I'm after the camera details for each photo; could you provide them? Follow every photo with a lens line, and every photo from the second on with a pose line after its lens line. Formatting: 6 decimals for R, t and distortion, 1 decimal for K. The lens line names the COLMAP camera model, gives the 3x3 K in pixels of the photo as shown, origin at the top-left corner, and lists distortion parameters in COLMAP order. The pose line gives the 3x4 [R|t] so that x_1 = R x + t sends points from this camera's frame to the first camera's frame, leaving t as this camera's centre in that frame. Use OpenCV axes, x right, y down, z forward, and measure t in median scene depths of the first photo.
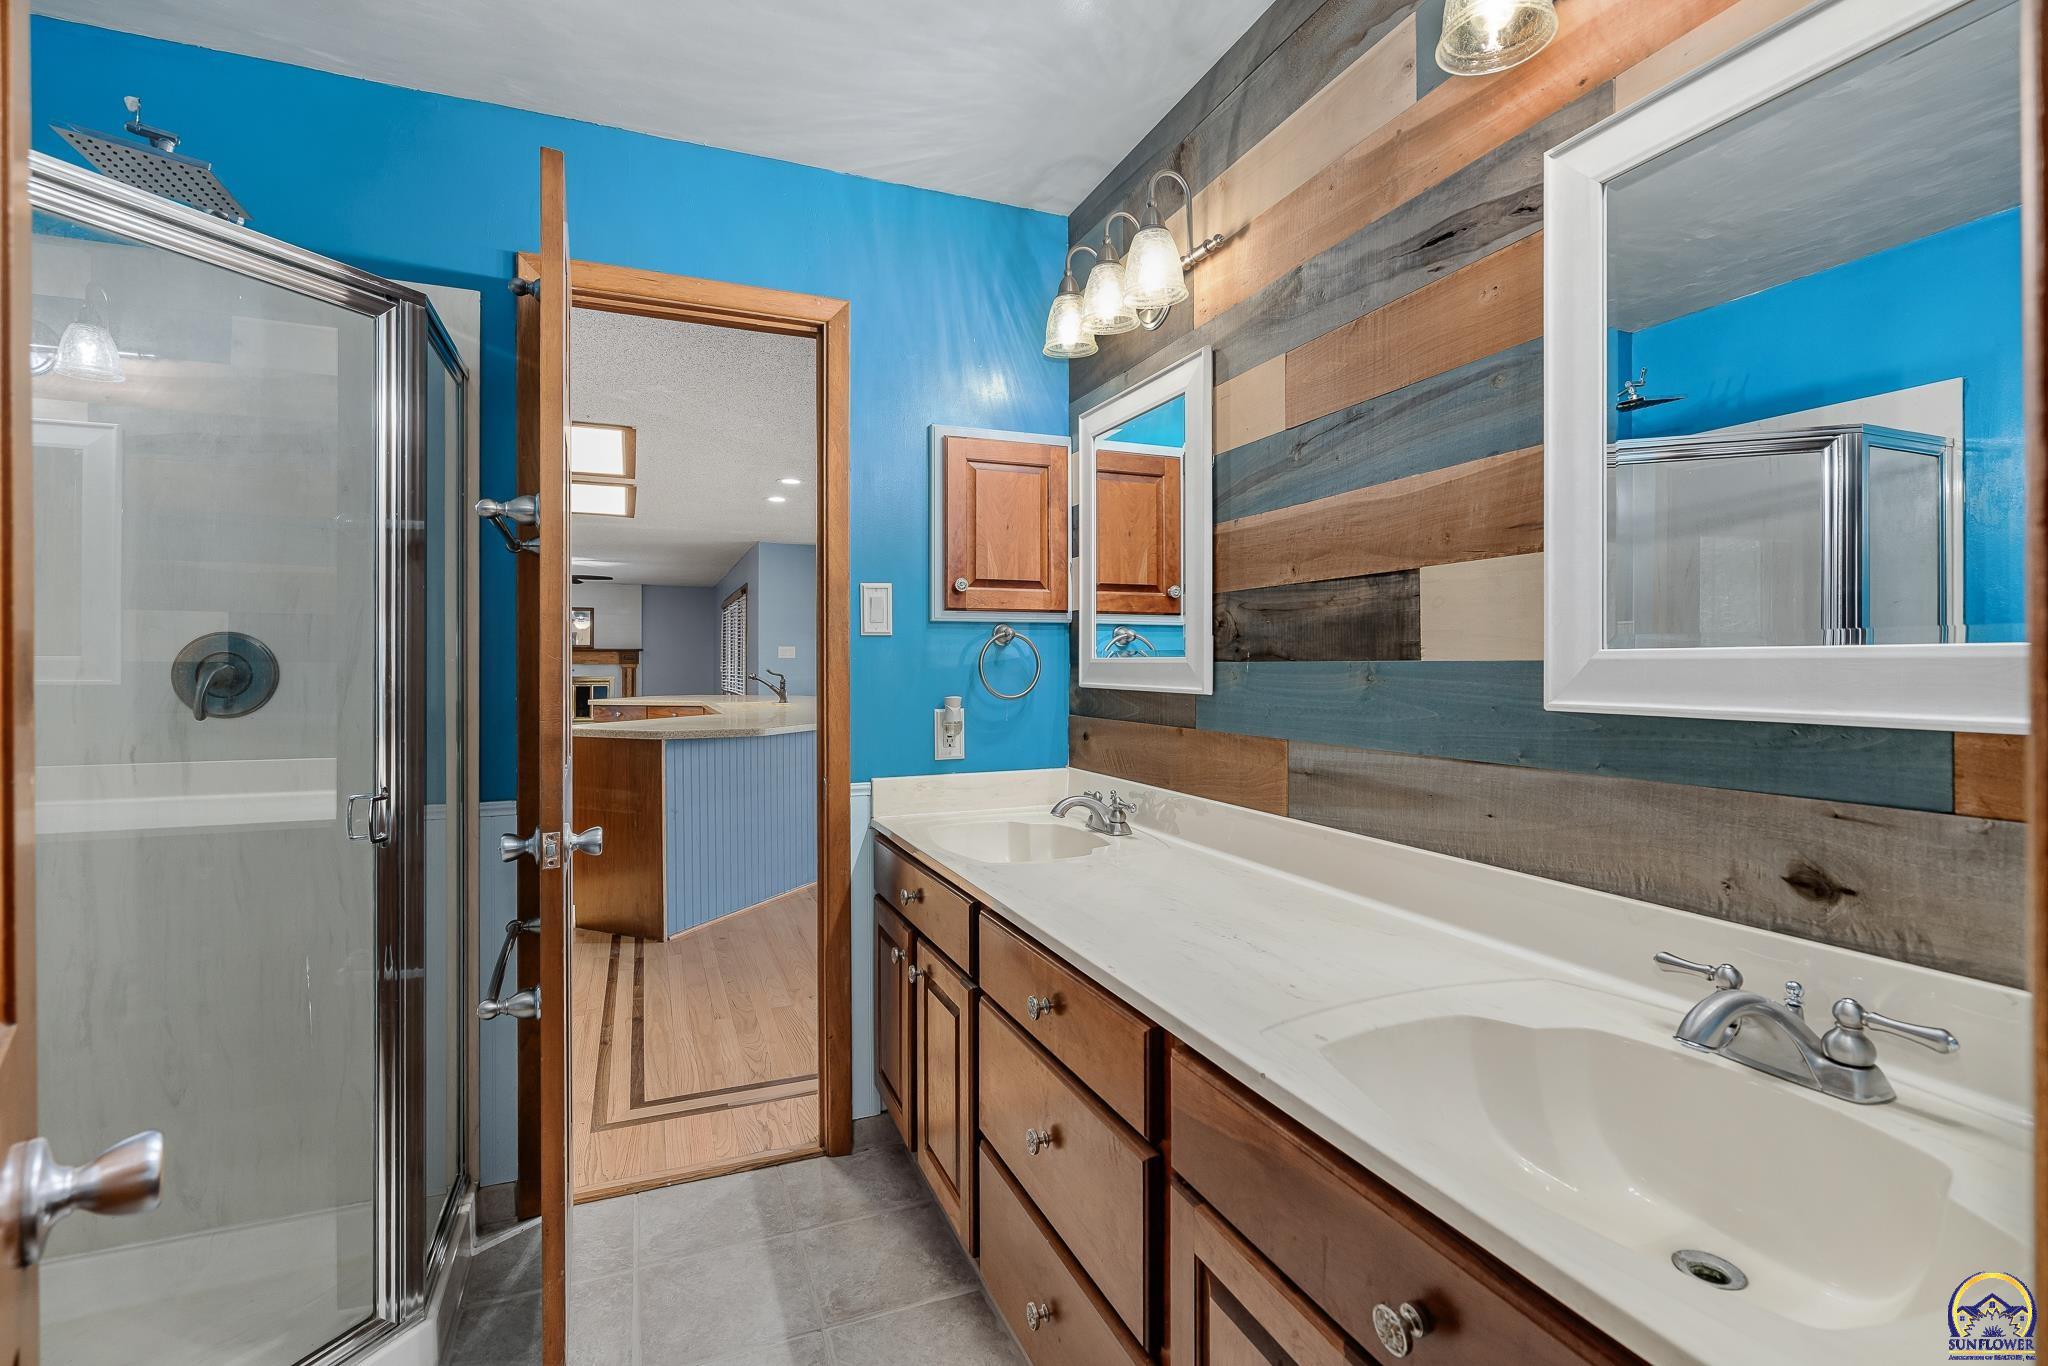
lens RADIAL K [[922.2, 0, 1024.0], [0, 922.2, 683.0], [0, 0, 1]] dist [0.000511, 0.000229]
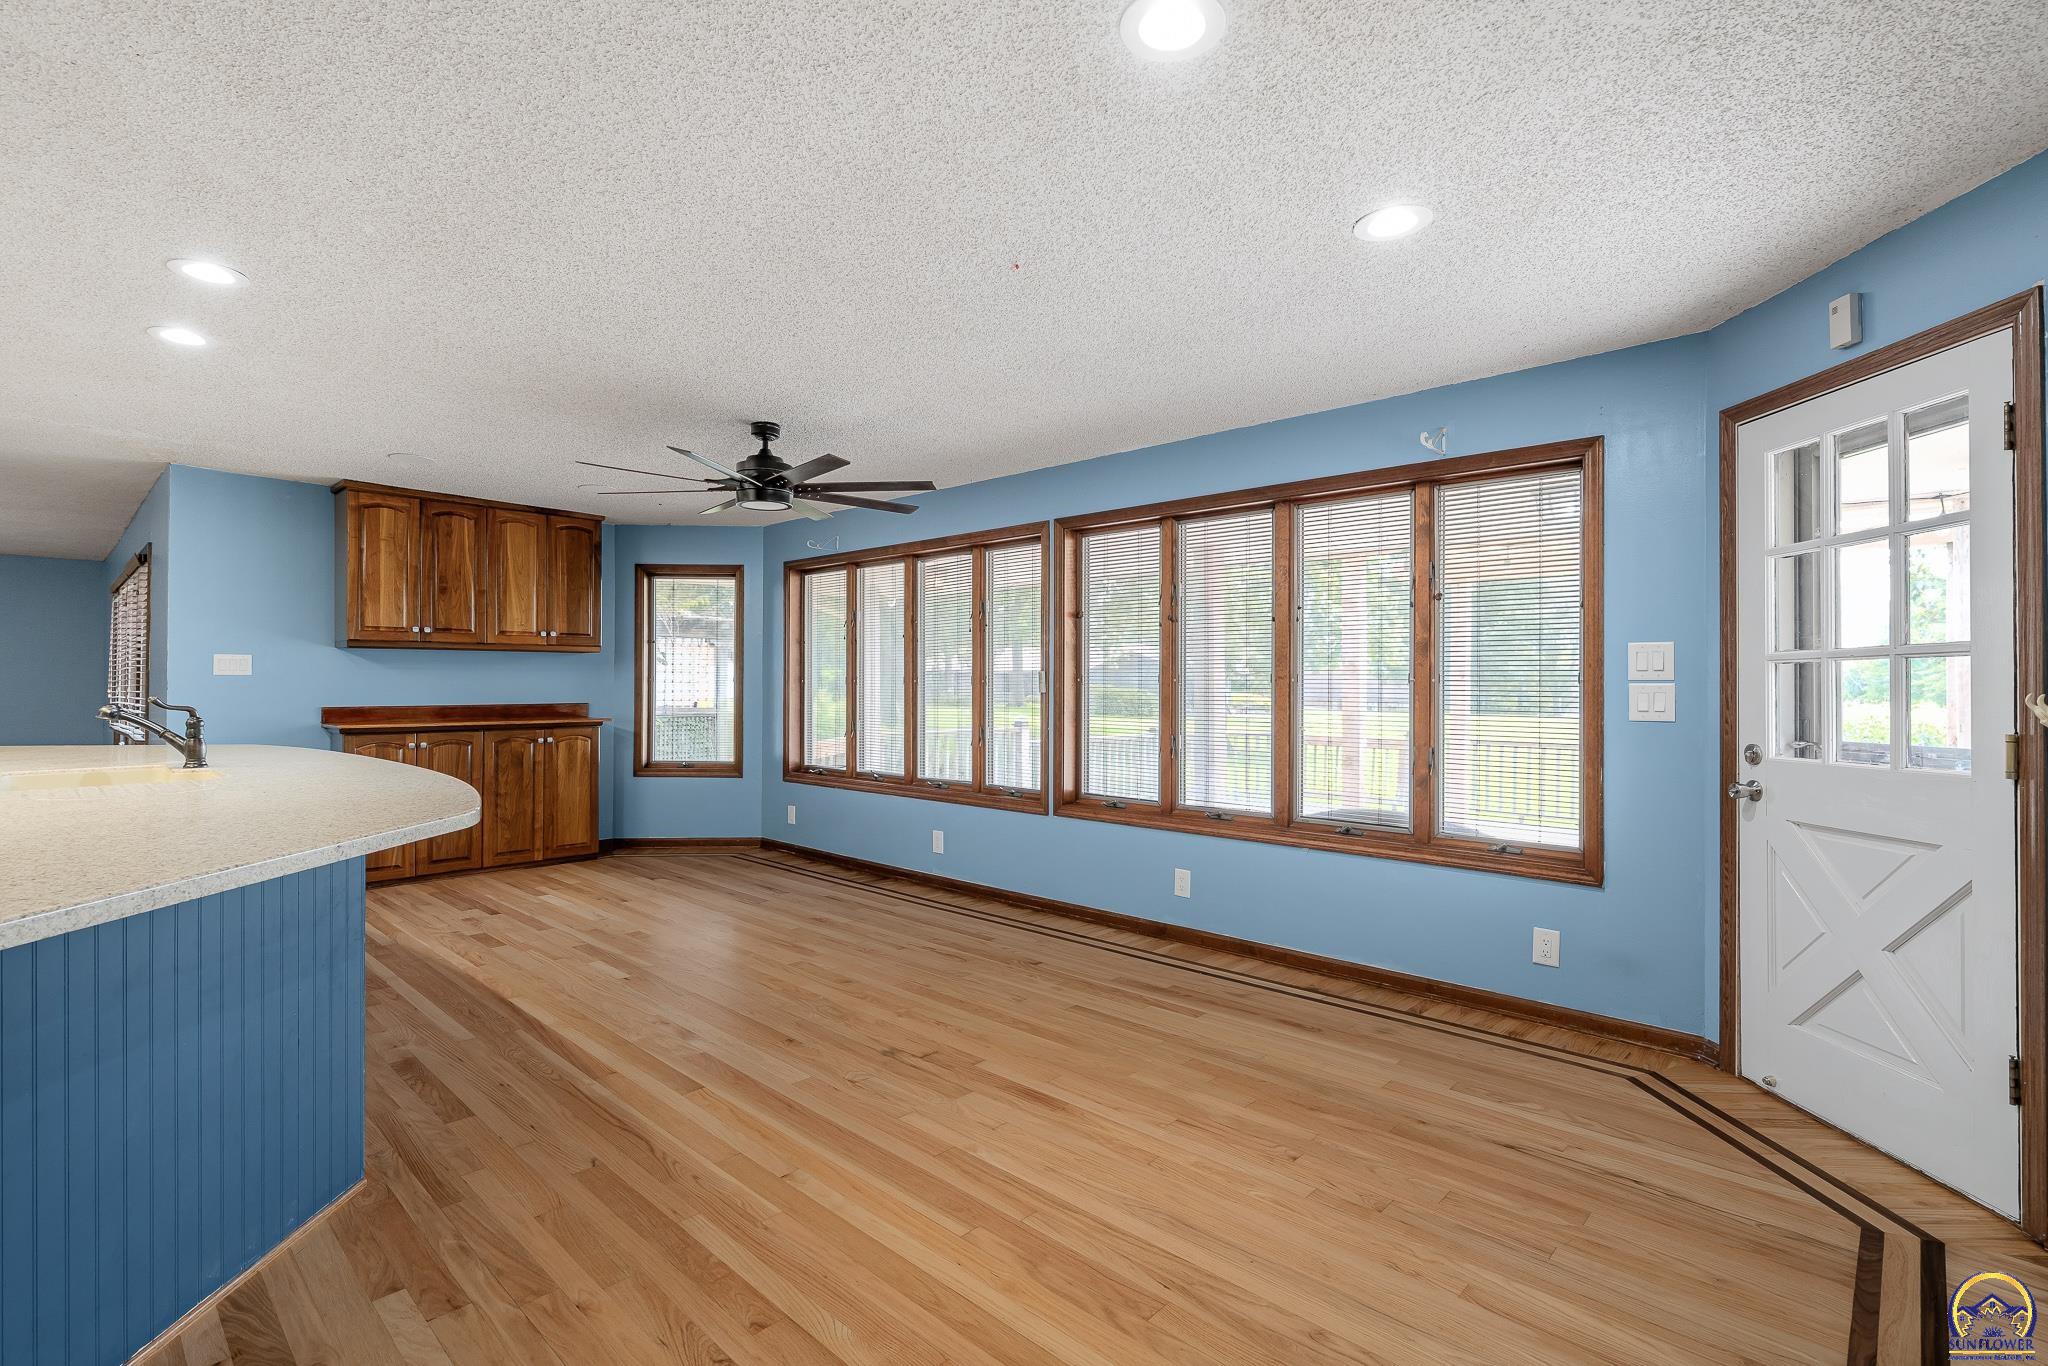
lens RADIAL K [[922.2, 0, 1024.0], [0, 922.2, 683.0], [0, 0, 1]] dist [0.000511, 0.000229]
pose [[0.906987, 0.004892, 0.421131, -0.063871], [0.004932, 0.999741, -0.022236, -0.007950], [-0.421131, 0.022245, 0.906727, 0.332815]]
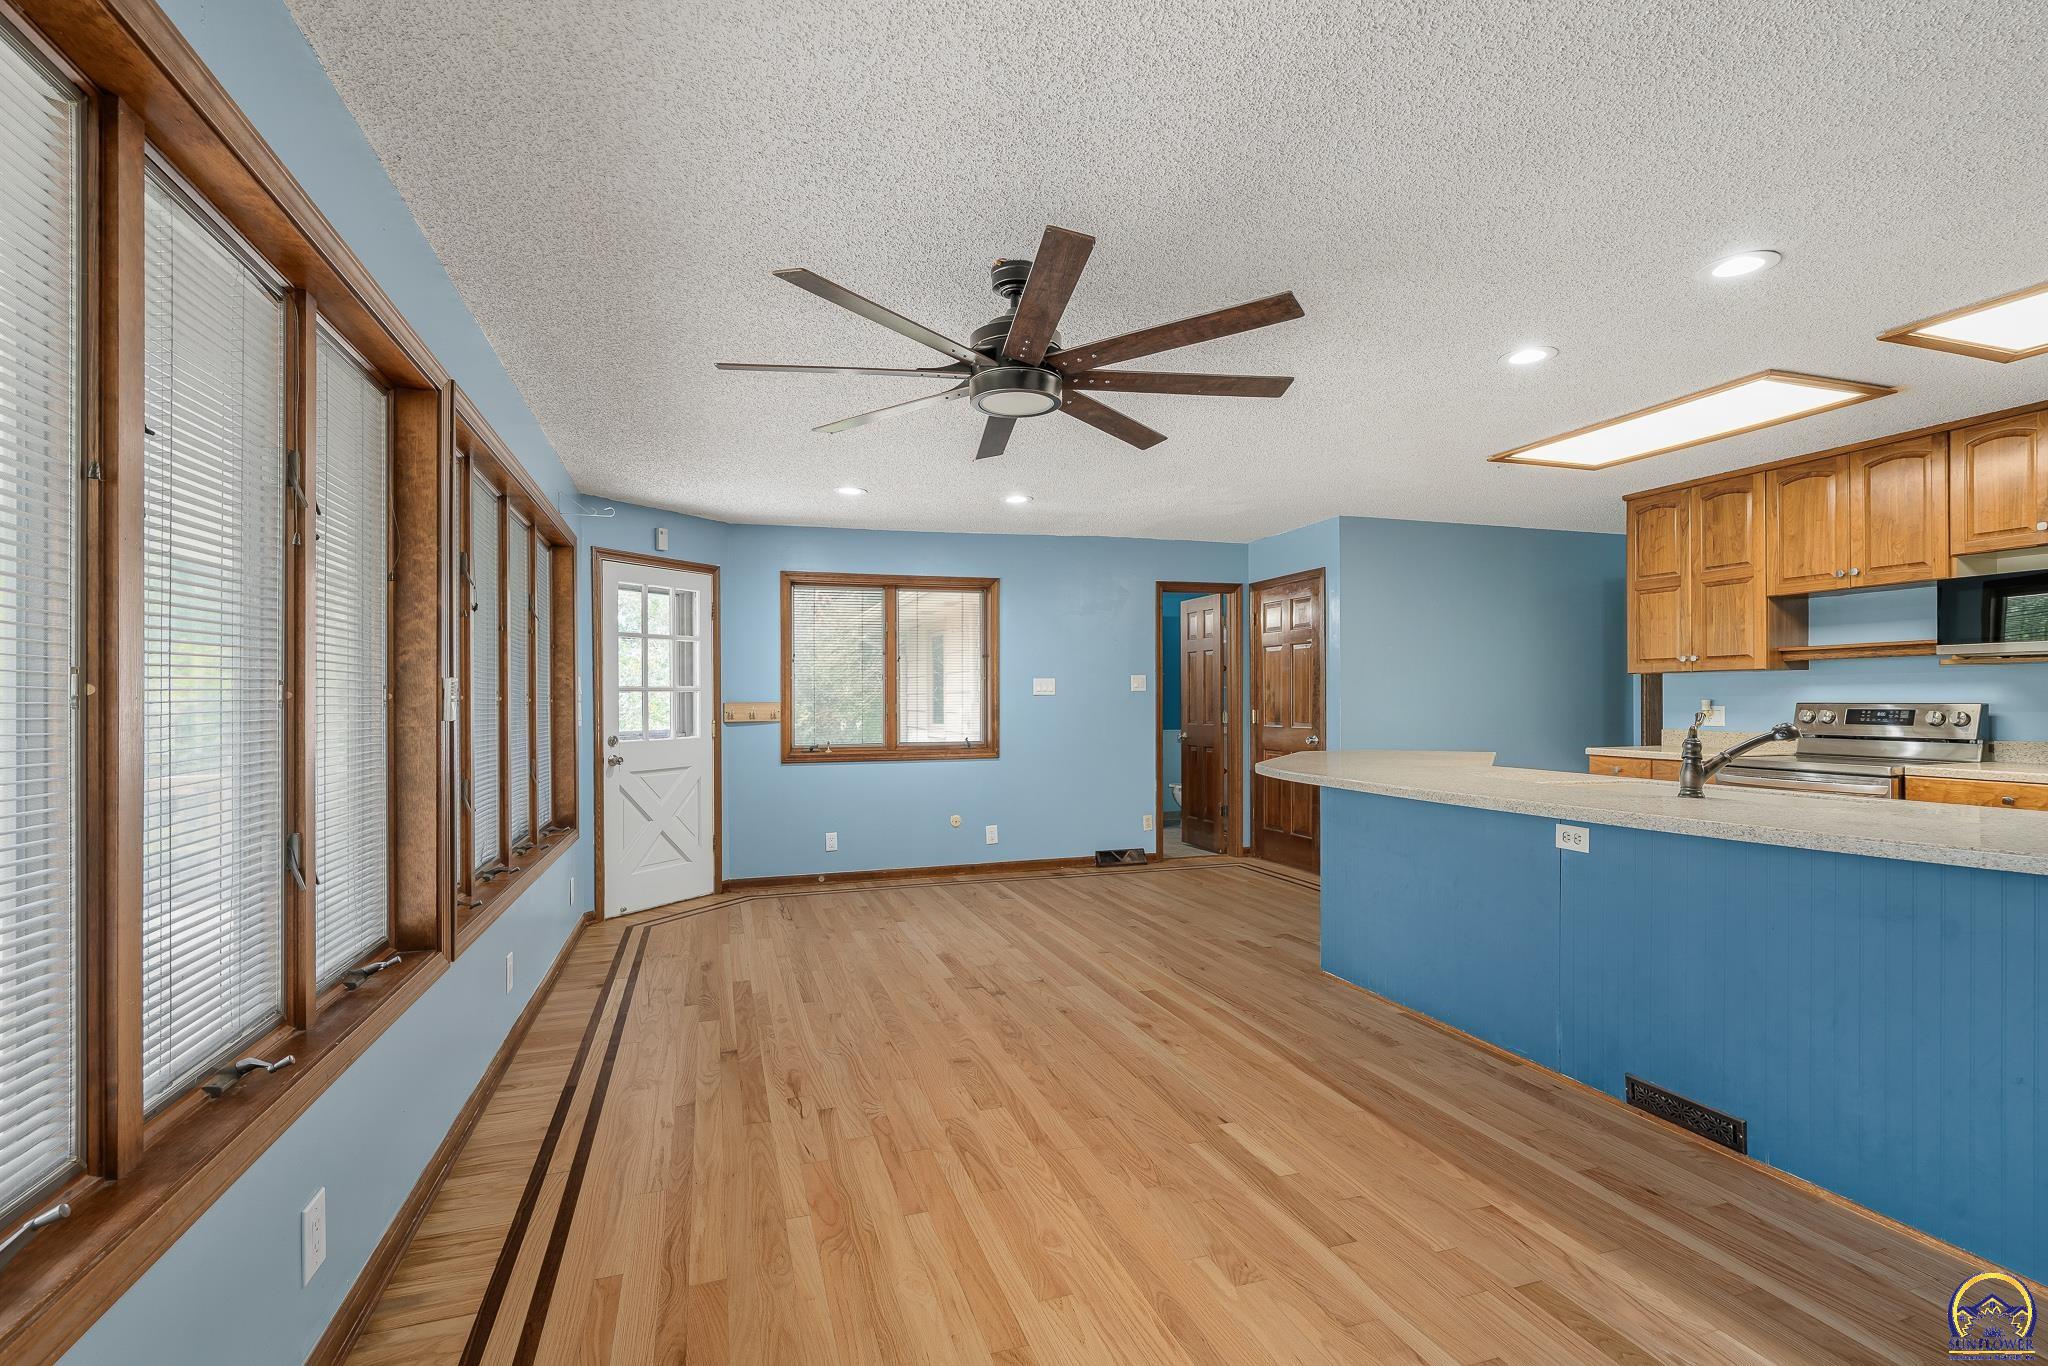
lens RADIAL K [[922.2, 0, 1024.0], [0, 922.2, 683.0], [0, 0, 1]] dist [0.000511, 0.000229]
pose [[-0.997018, 0.009759, 0.076545, -0.005188], [0.009702, 0.999952, -0.001124, -0.025187], [-0.076552, -0.000378, -0.997065, 1.173405]]
